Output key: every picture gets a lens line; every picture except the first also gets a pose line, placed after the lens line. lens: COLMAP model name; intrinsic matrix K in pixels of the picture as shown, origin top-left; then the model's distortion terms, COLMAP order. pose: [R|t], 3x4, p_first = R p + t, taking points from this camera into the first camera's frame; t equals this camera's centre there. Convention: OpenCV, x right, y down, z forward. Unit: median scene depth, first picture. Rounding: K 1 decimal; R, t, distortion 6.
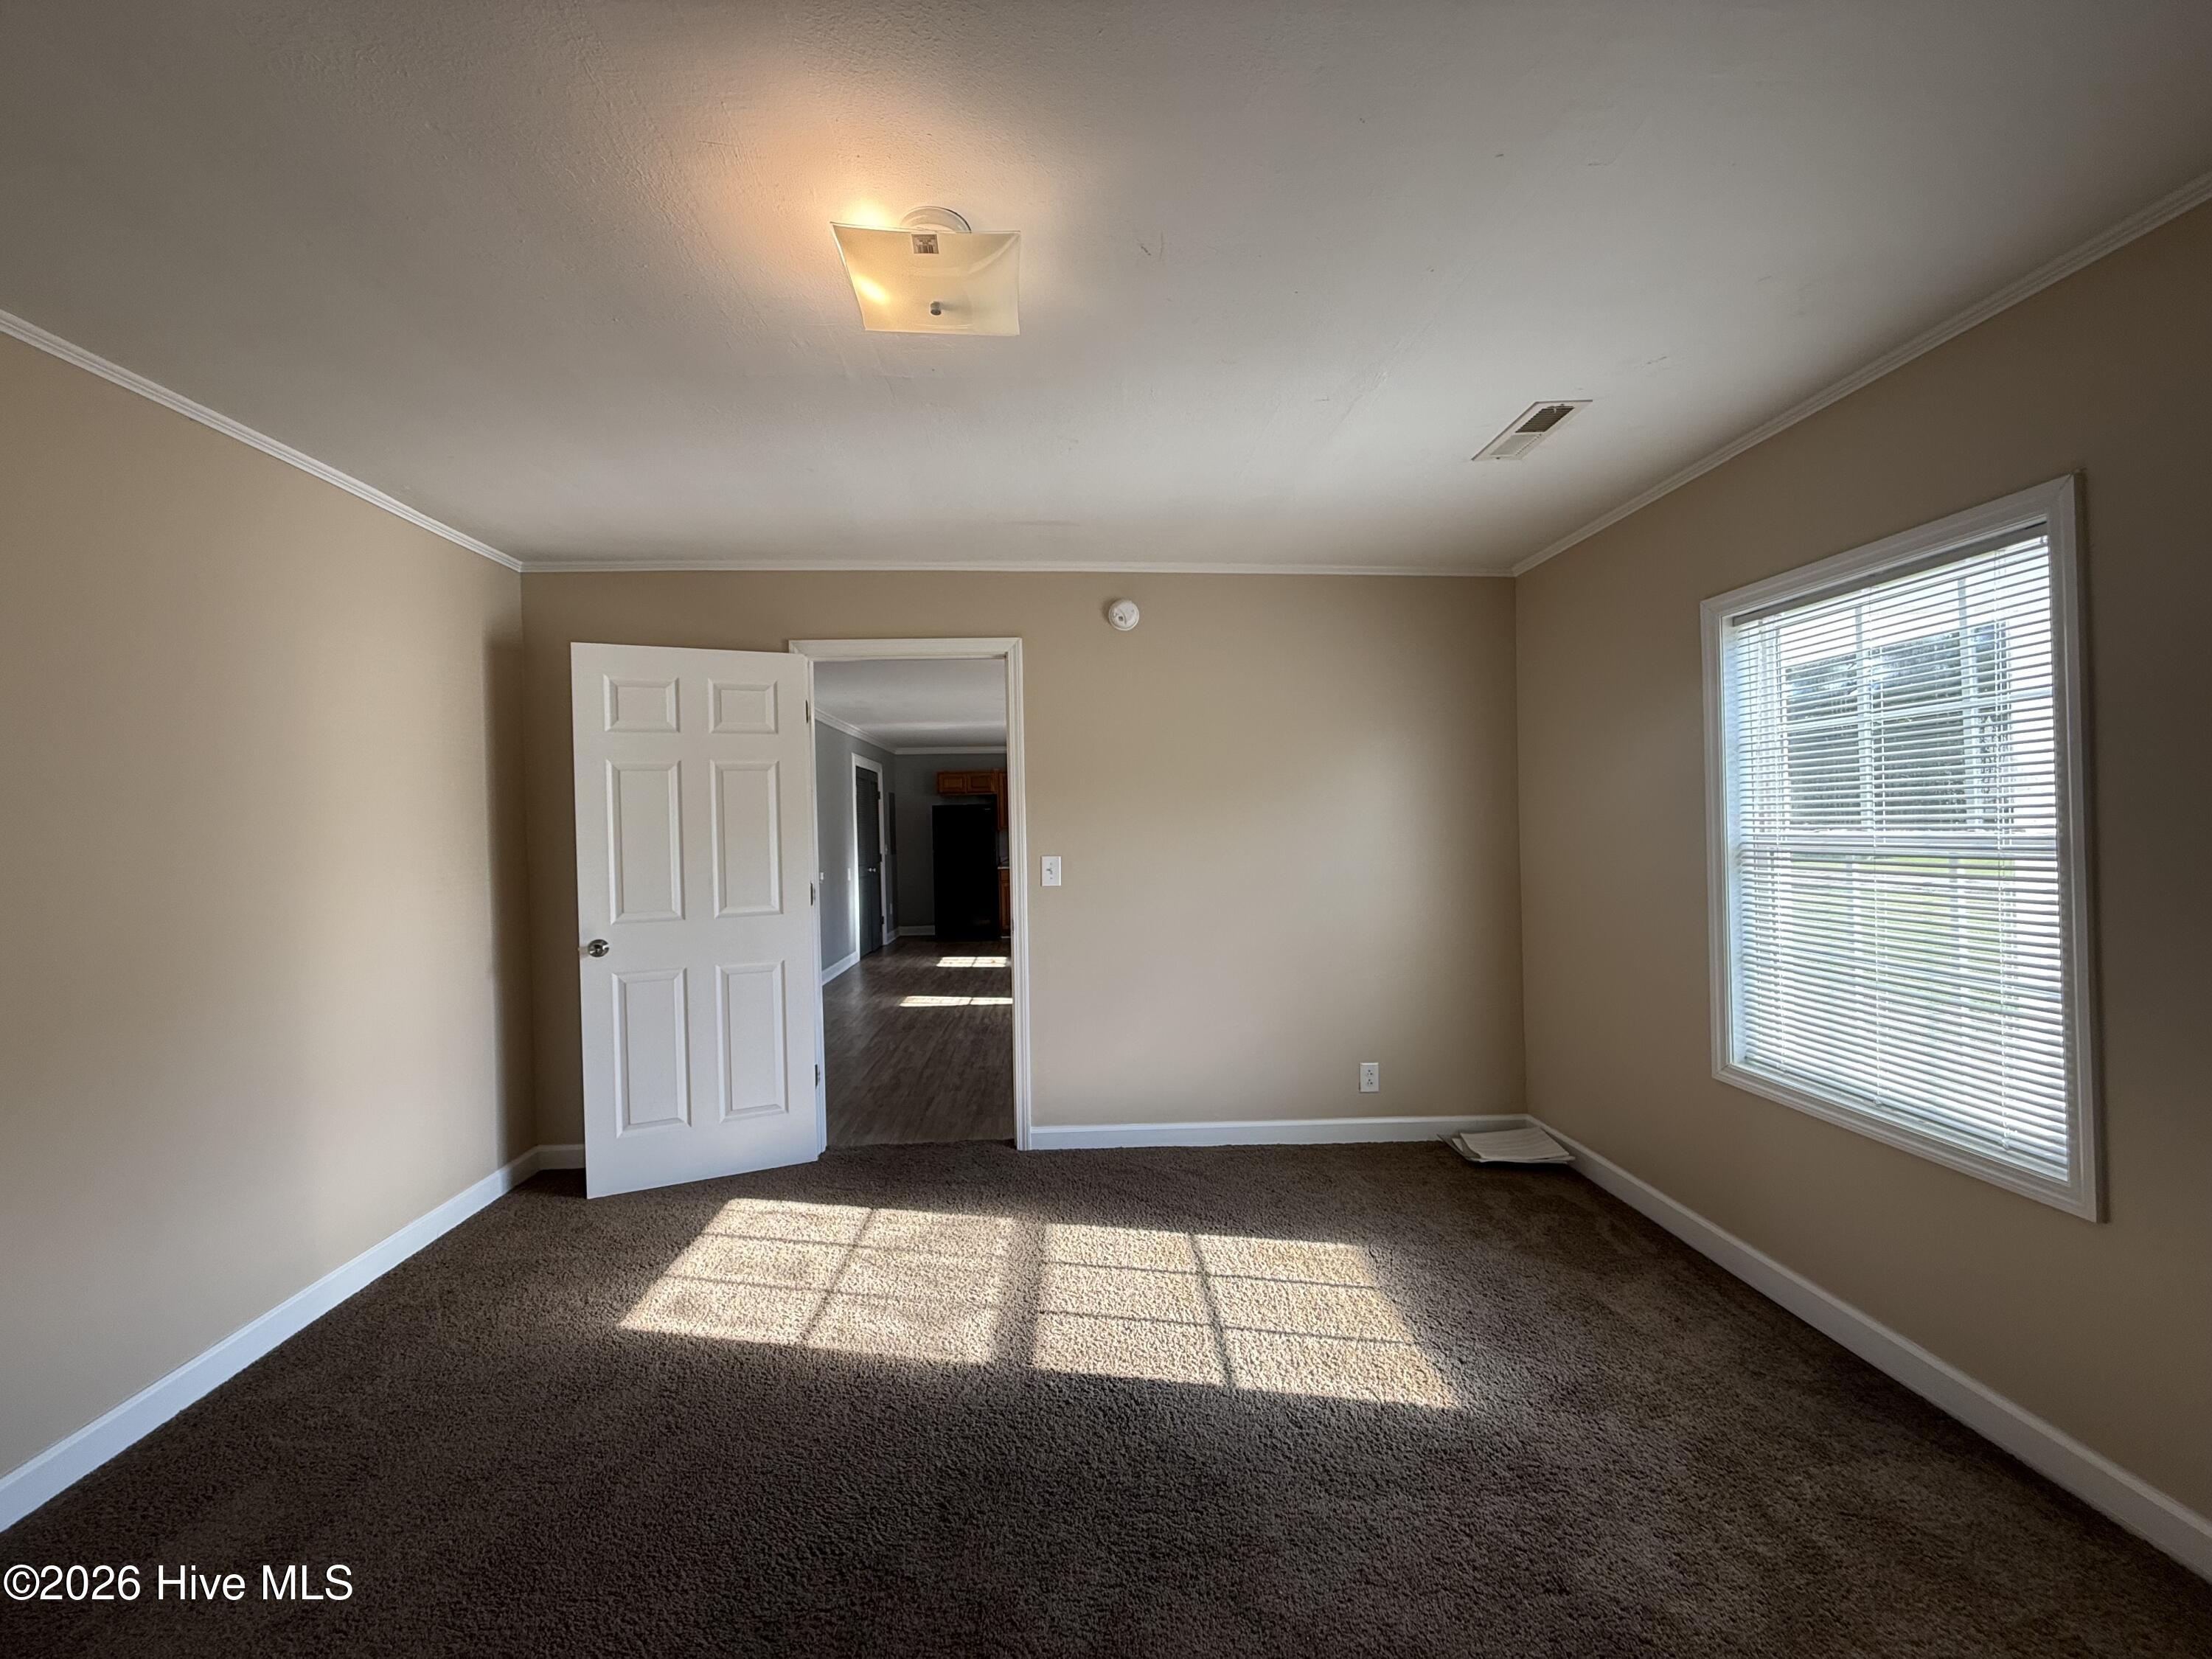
lens RADIAL K [[876.9, 0, 1116.7], [0, 876.9, 830.8], [0, 0, 1]] dist [-0.000533, 0.000333]
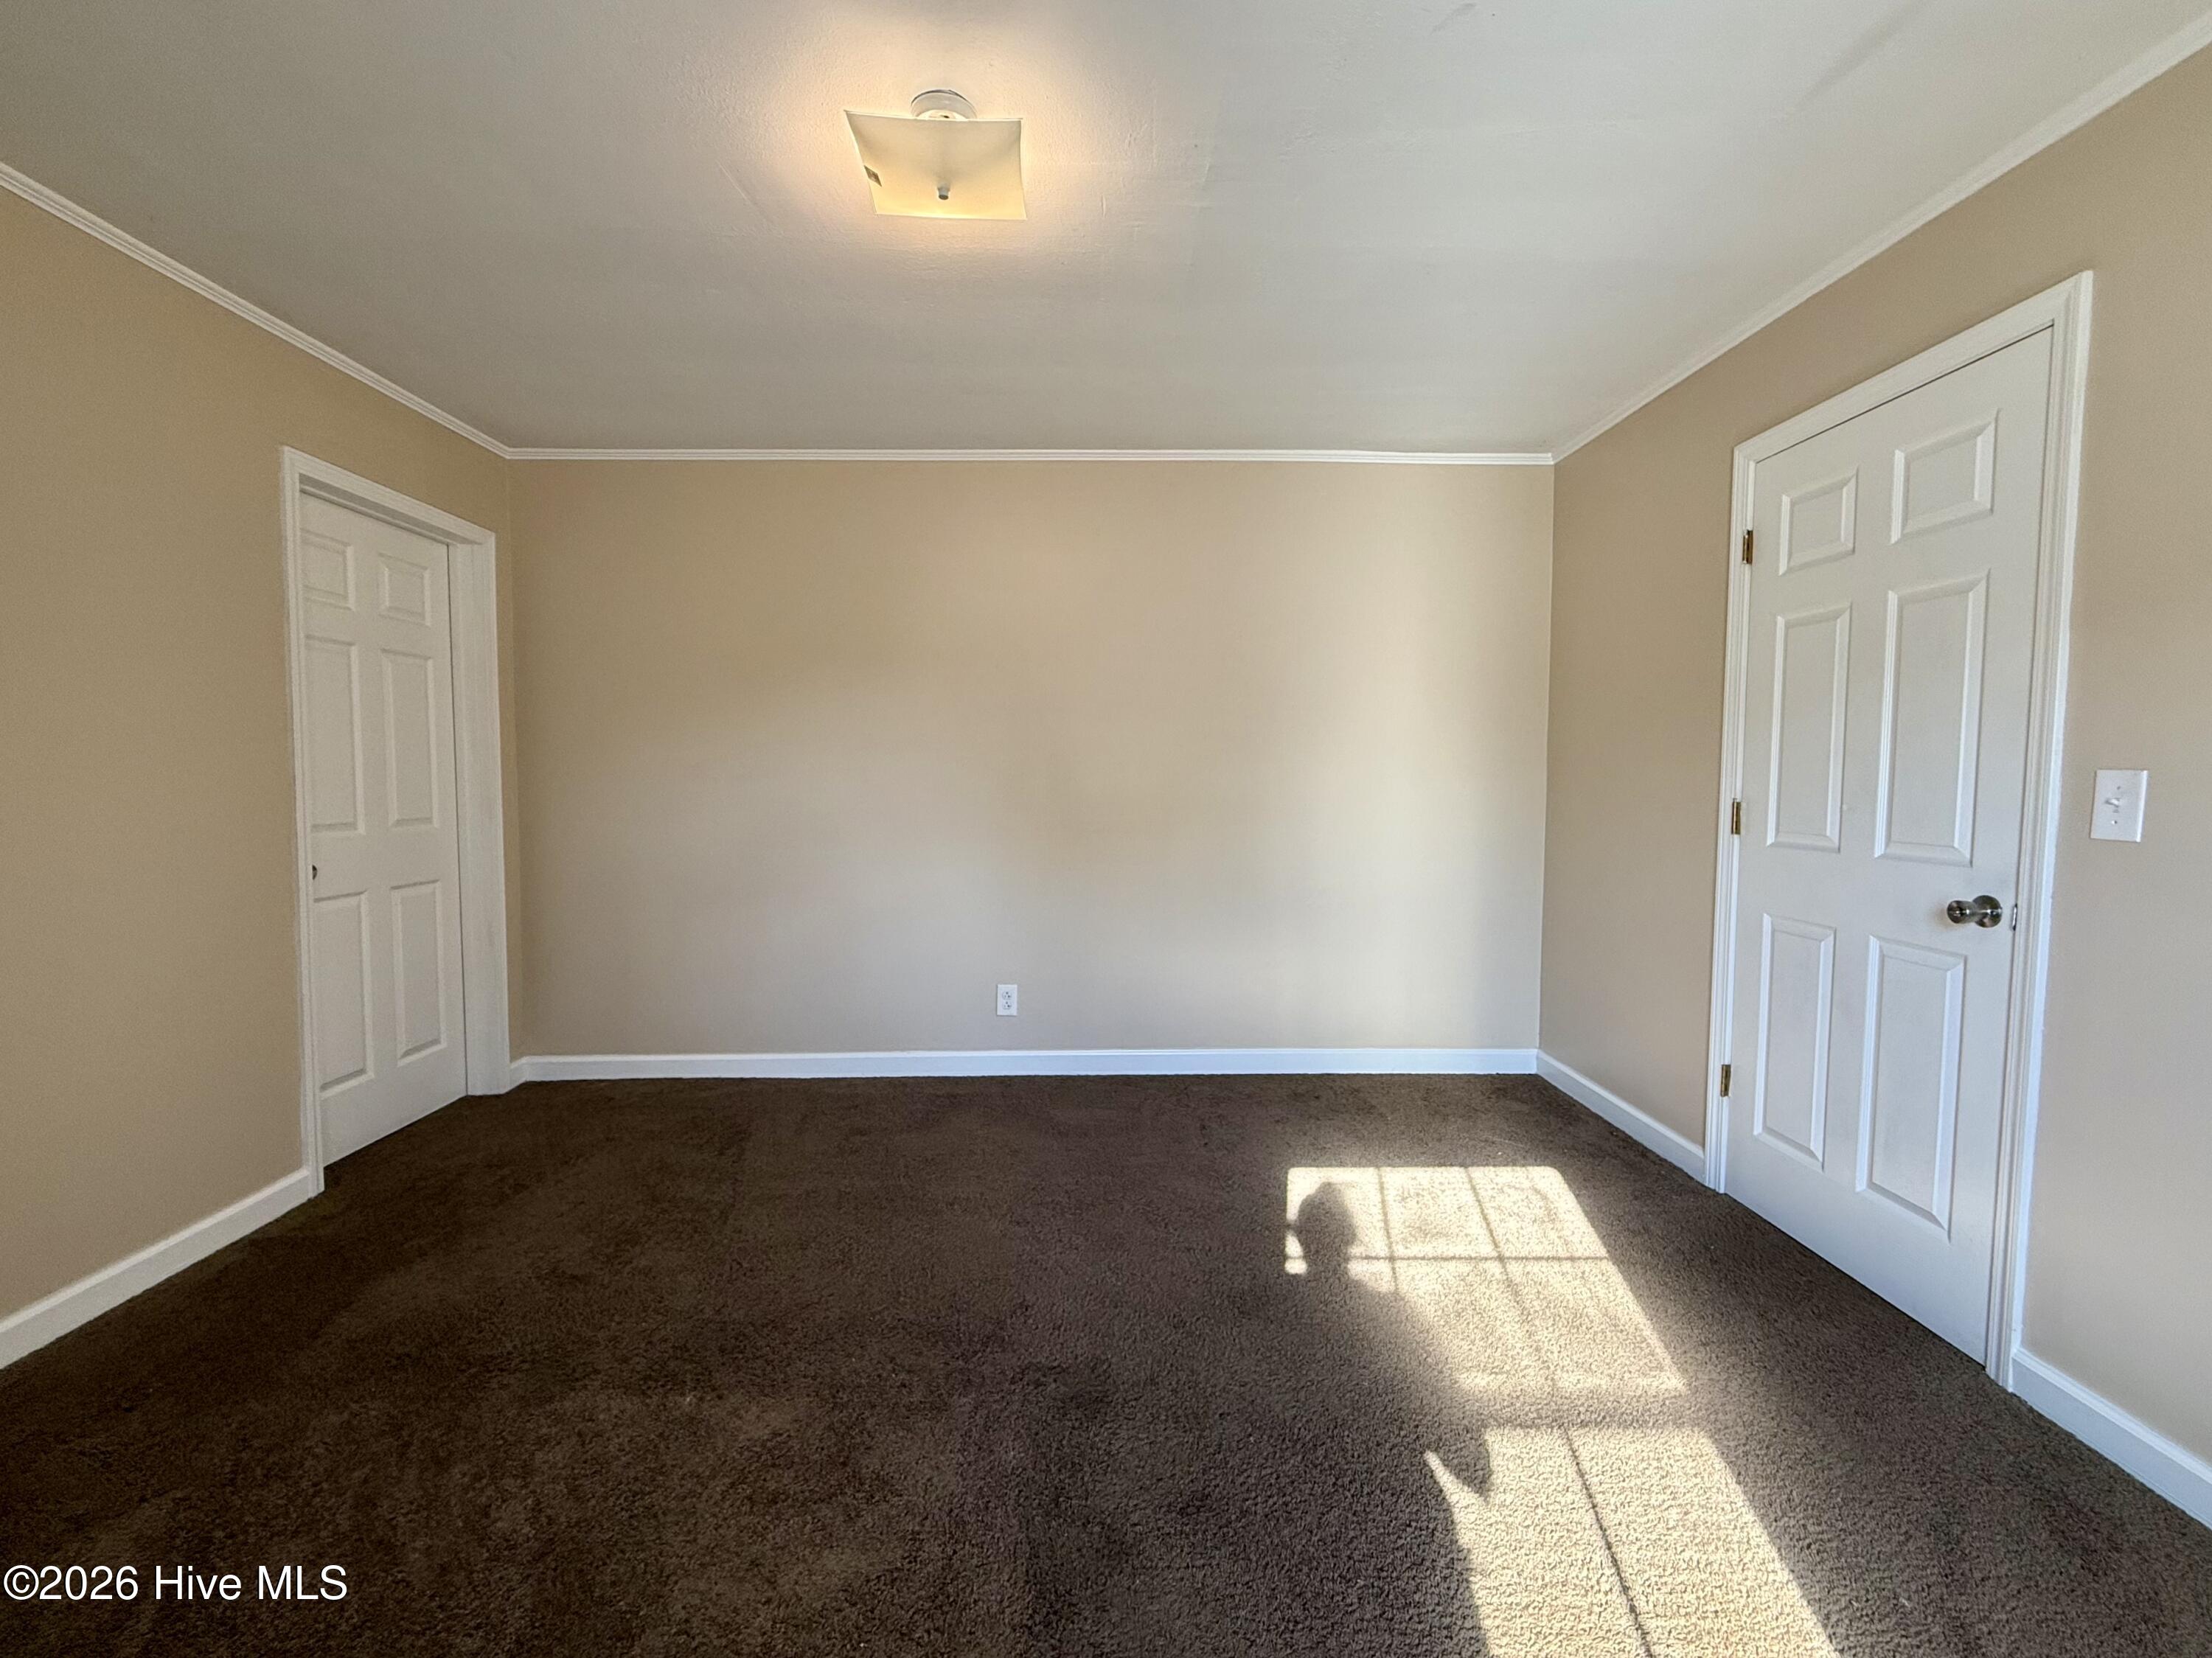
lens RADIAL K [[951.1, 0, 1098.9], [0, 951.1, 830.0], [0, 0, 1]] dist [-0.002051, -0.001179]
pose [[-0.031972, 0.082444, -0.996083, 0.509411], [-0.012087, 0.996487, 0.082866, 0.032543], [0.999416, 0.014689, -0.030863, 0.657901]]
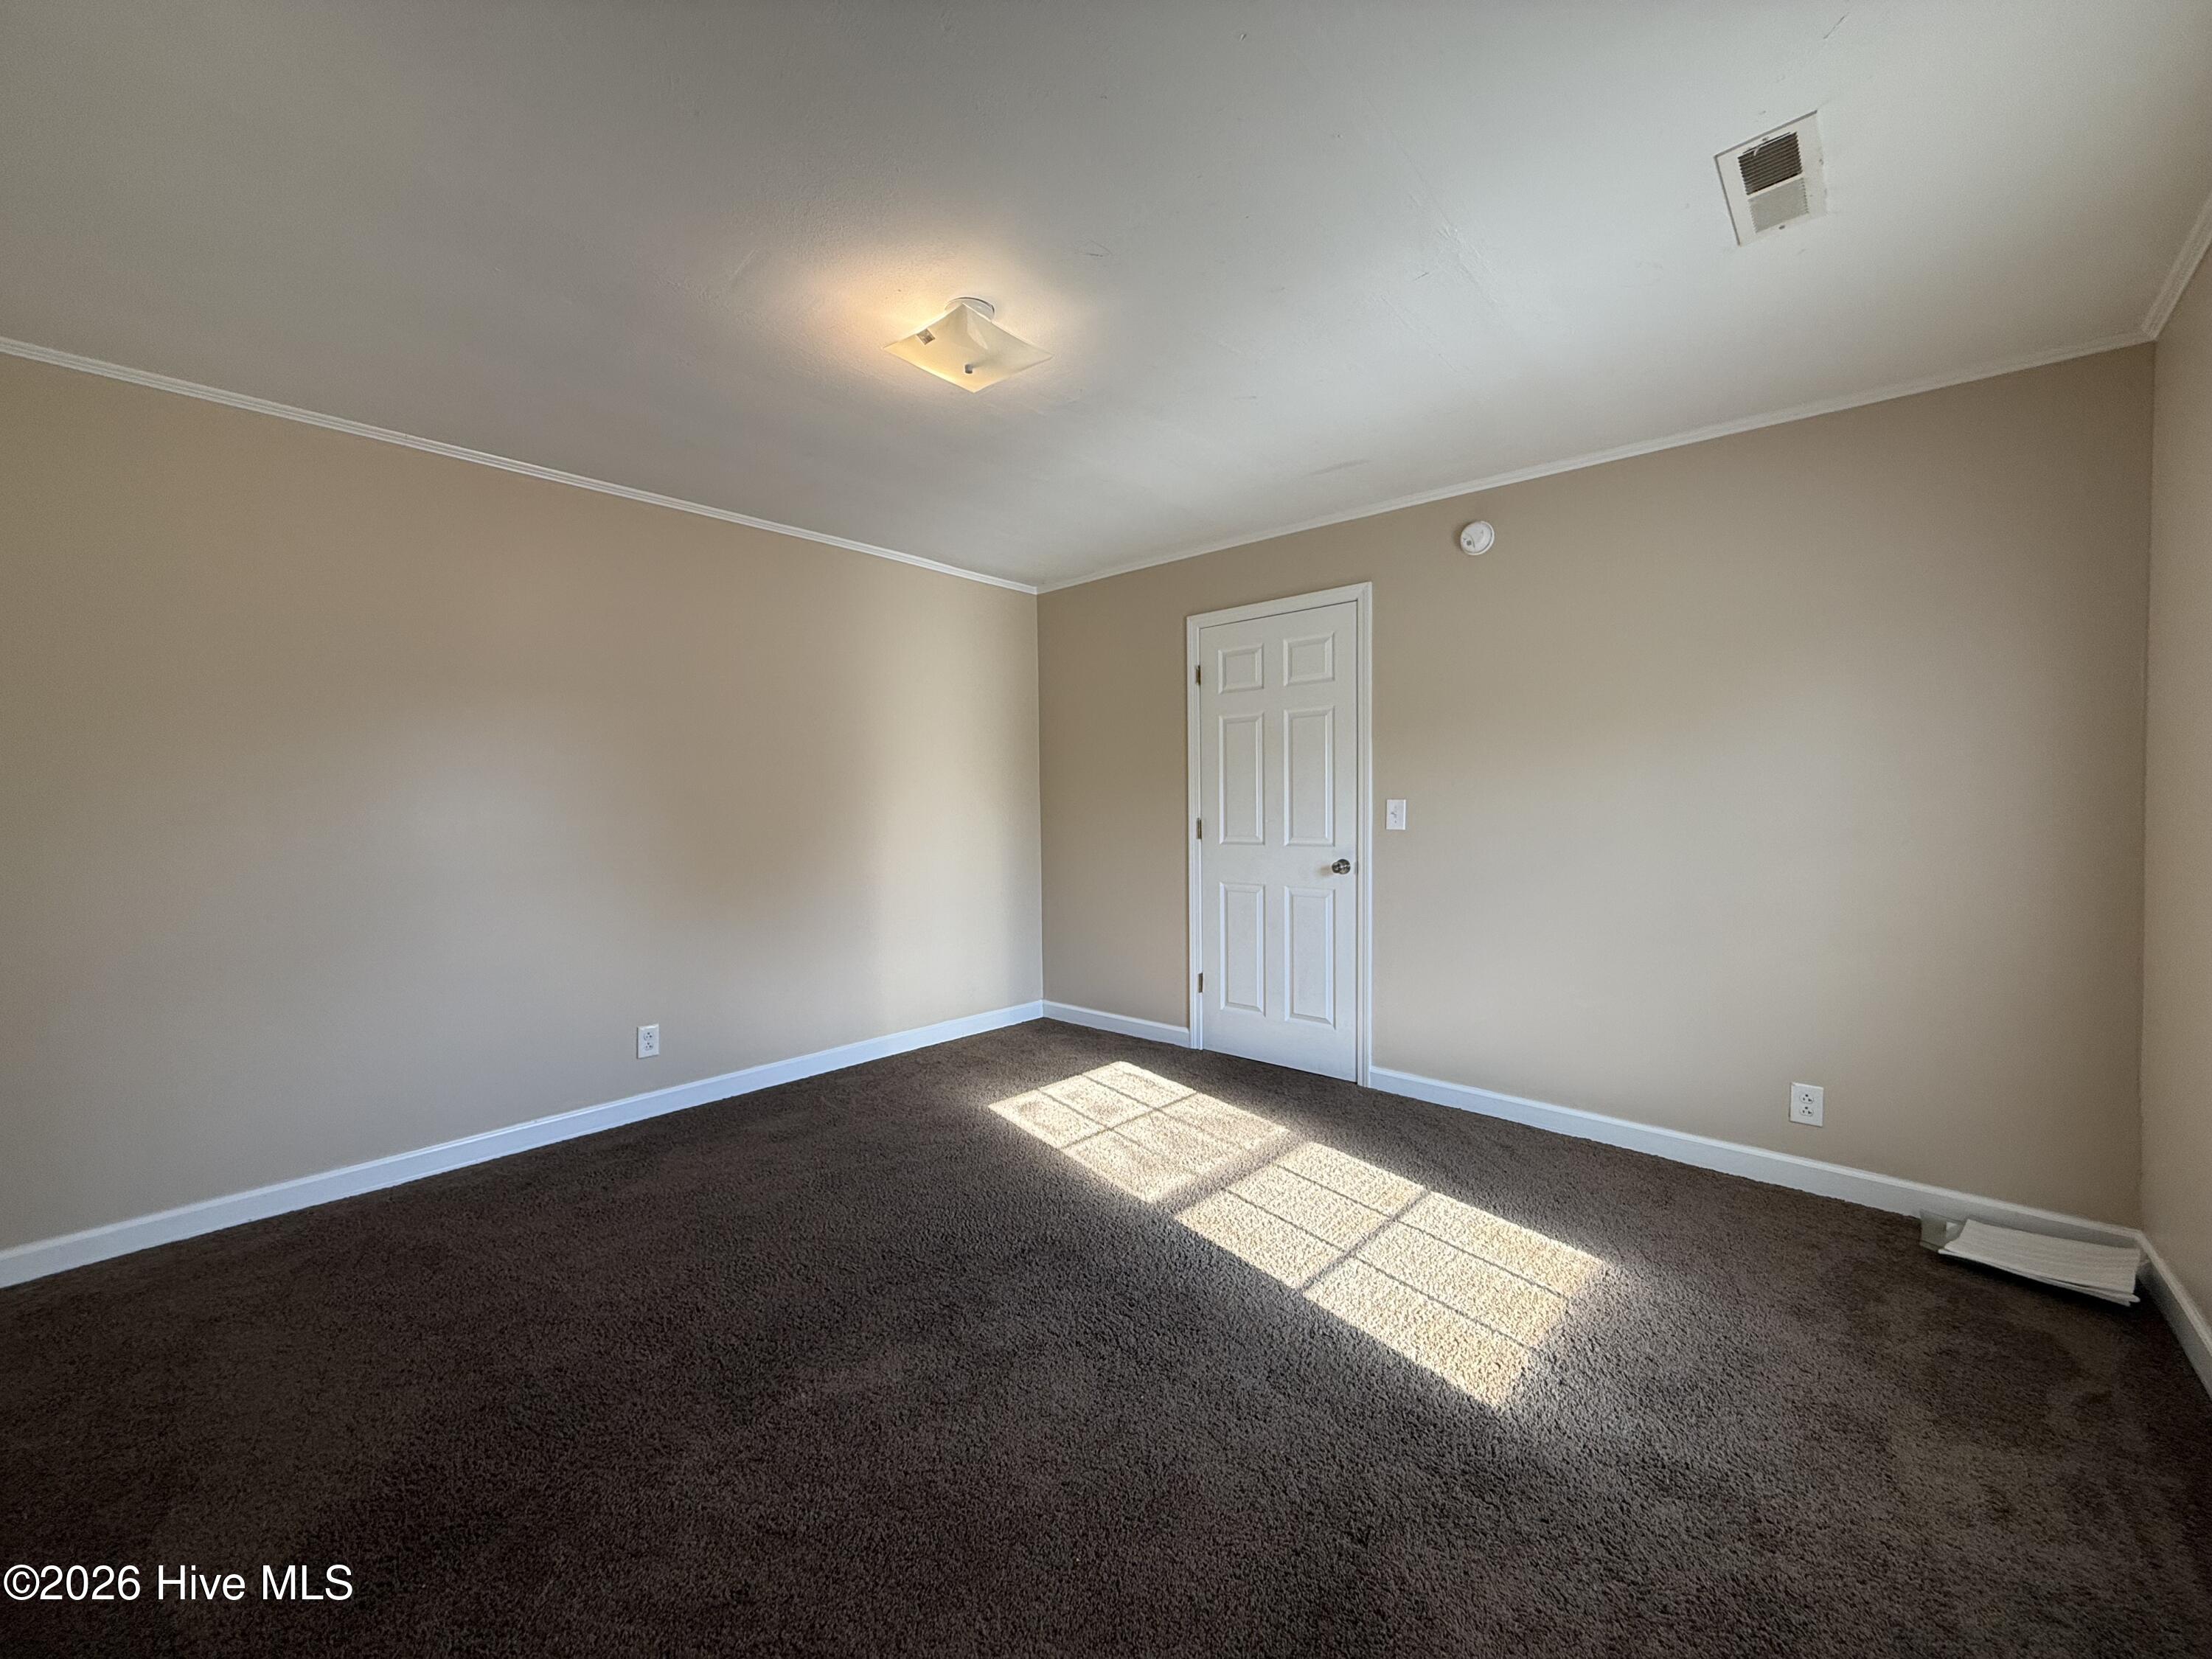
lens RADIAL K [[876.9, 0, 1100.7], [0, 876.9, 829.9], [0, 0, 1]] dist [-0.000533, 0.000333]
pose [[0.708010, 0.031732, -0.705489, 0.492798], [-0.012091, 0.999388, 0.032817, 0.043944], [0.706099, -0.014704, 0.707960, 0.081814]]
